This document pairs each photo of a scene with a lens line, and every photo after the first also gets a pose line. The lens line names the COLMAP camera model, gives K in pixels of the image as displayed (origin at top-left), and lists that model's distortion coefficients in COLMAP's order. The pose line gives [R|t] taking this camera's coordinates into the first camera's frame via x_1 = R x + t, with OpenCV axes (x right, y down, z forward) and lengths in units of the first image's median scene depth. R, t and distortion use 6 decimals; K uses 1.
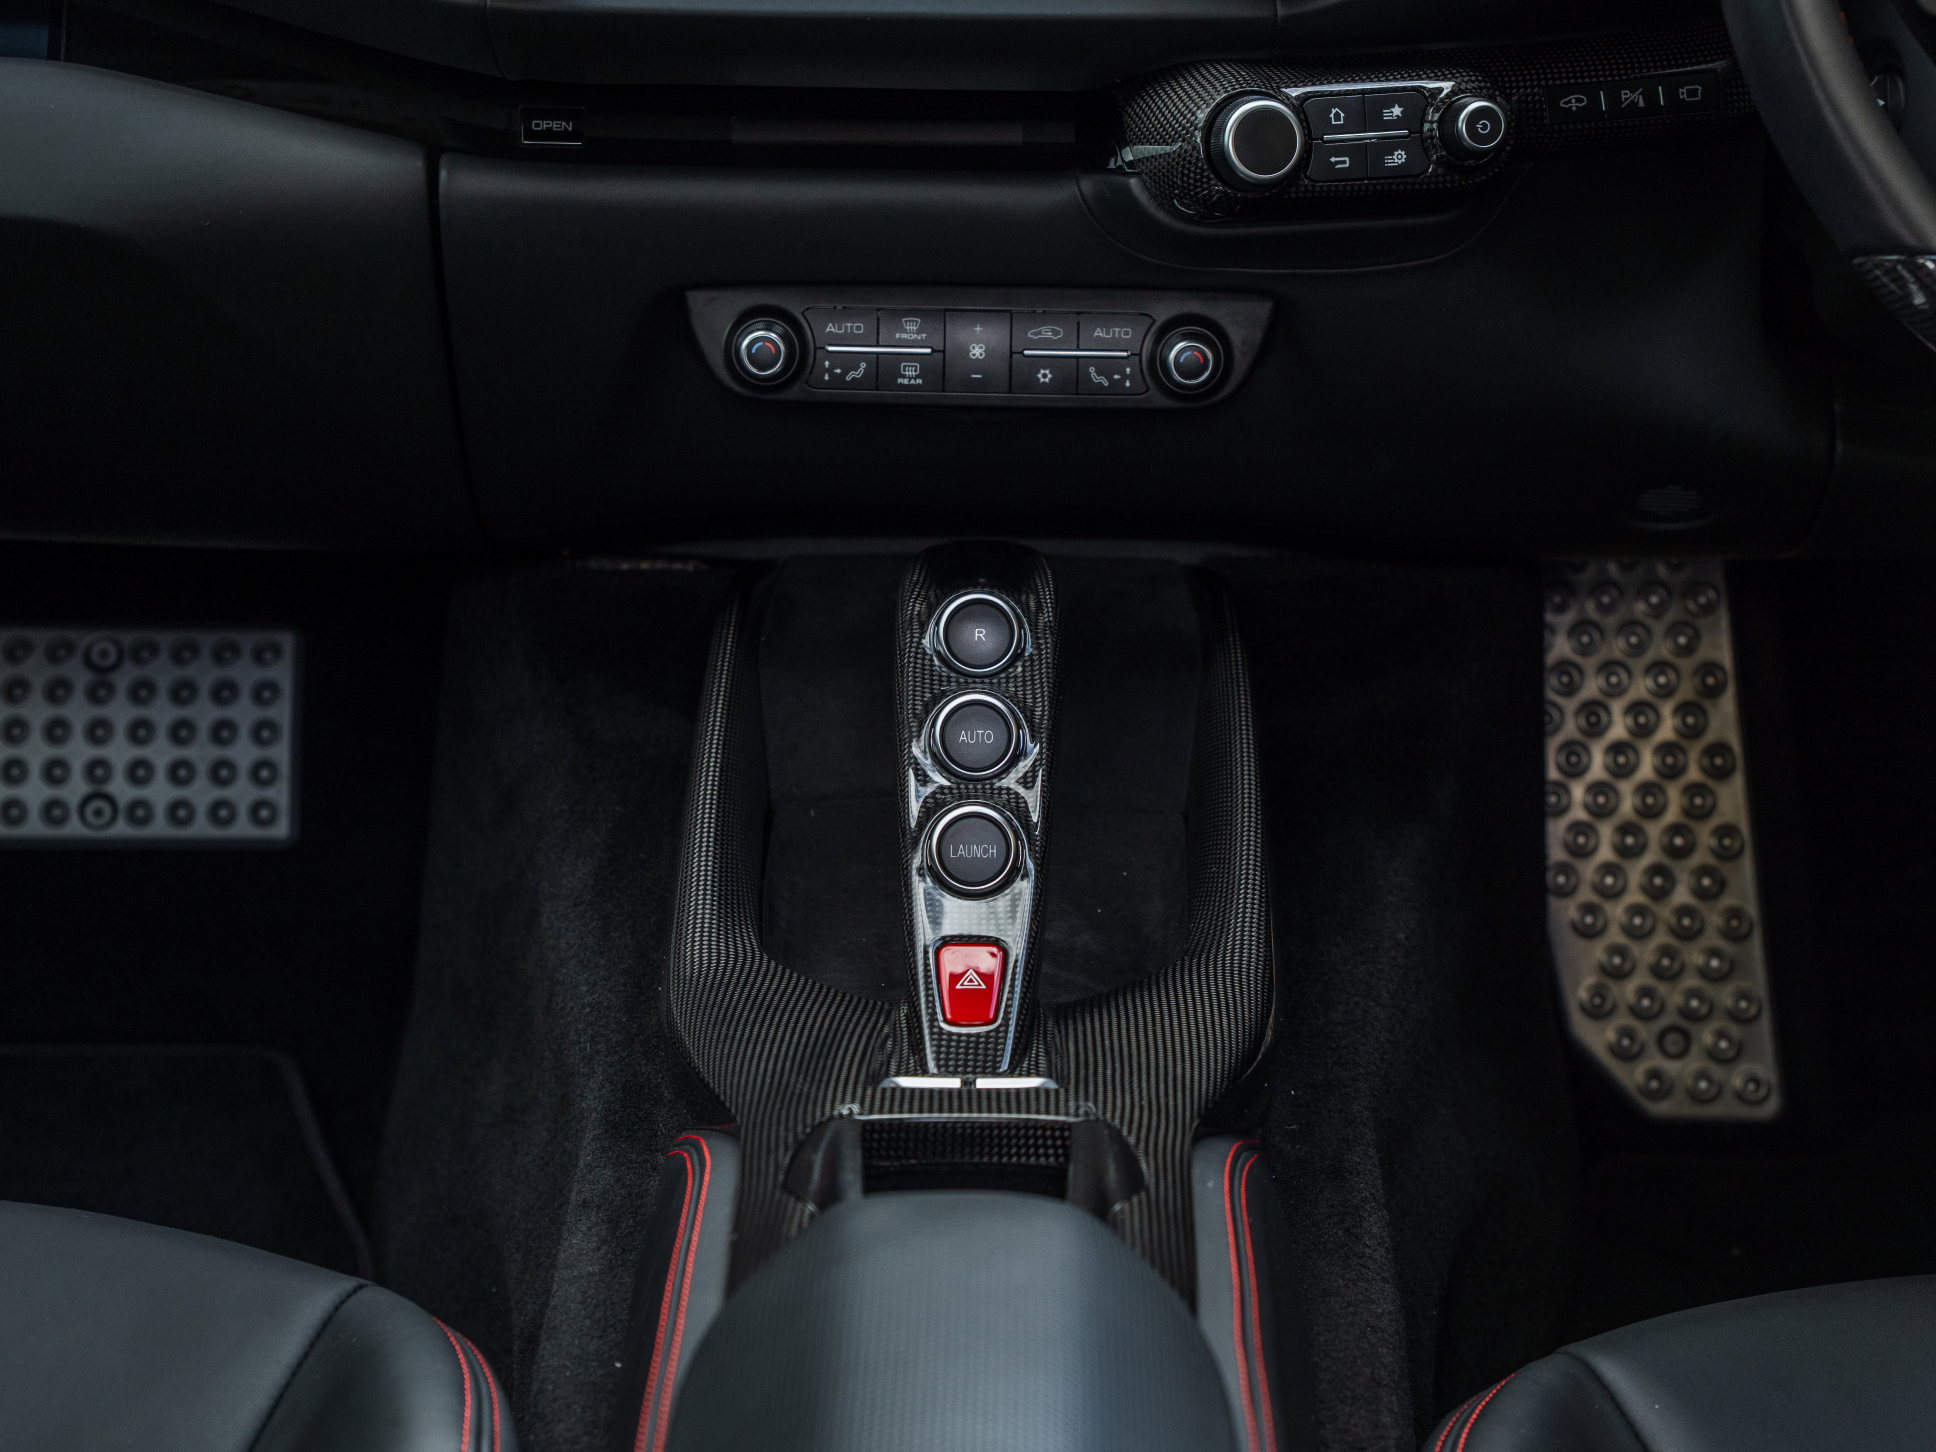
lens RADIAL K [[4492.7, 0, 990.8], [0, 4492.7, 717.9], [0, 0, 1]] dist [0.494887, 0.000000]
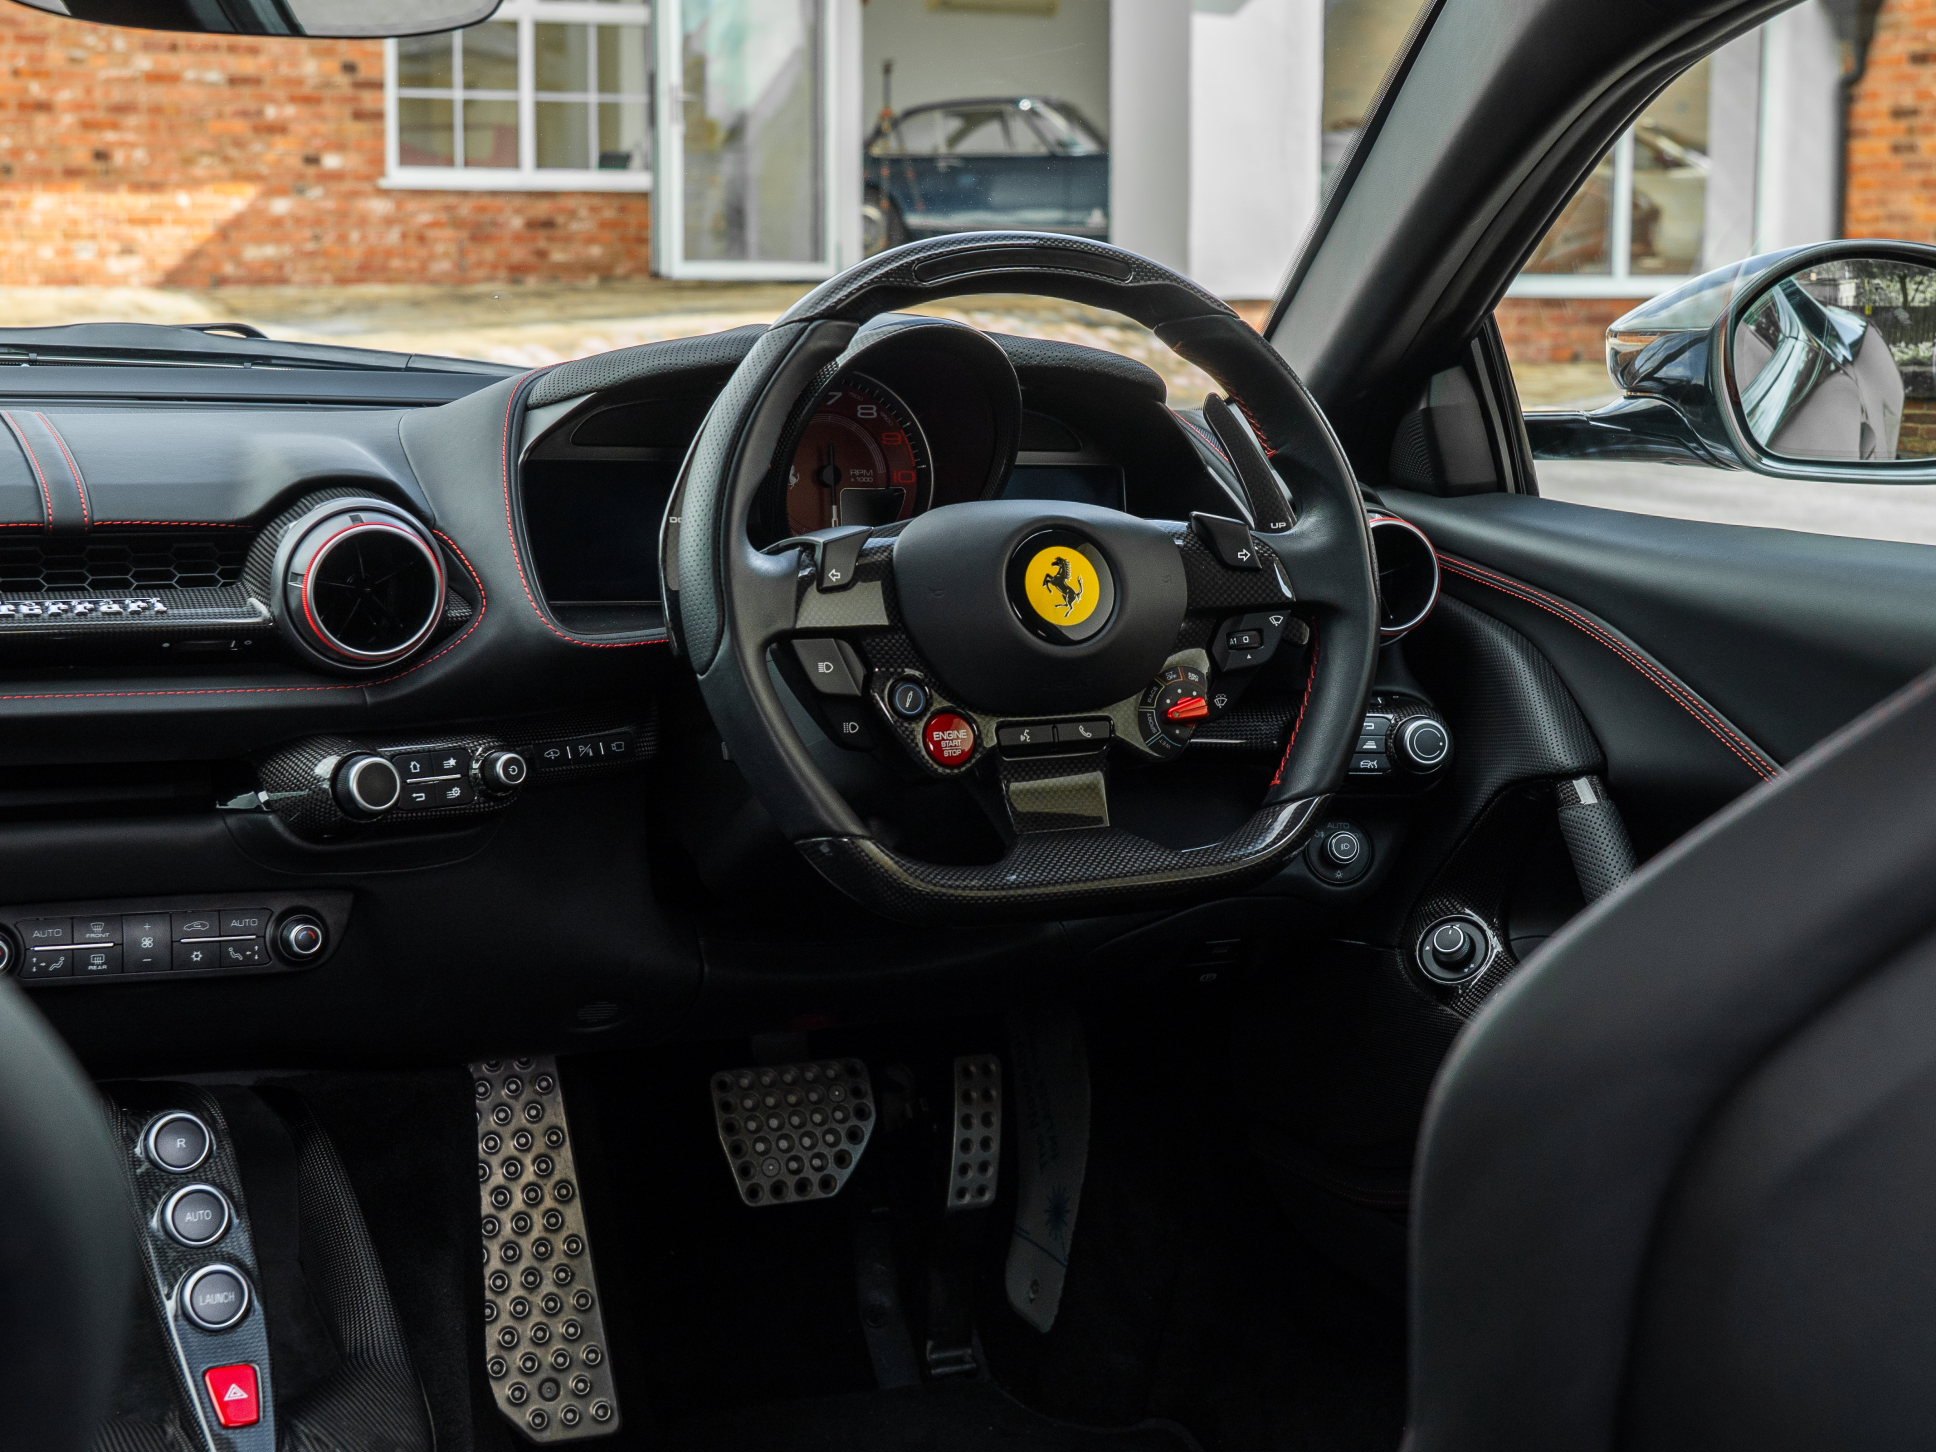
lens RADIAL K [[2995.6, 0, 998.3], [0, 2995.6, 617.8], [0, 0, 1]] dist [0.061677, 0.000000]
pose [[0.904620, -0.025201, 0.425472, -0.160314], [0.103786, 0.981227, -0.162546, -0.000237], [-0.413389, 0.191201, 0.890254, 0.031546]]
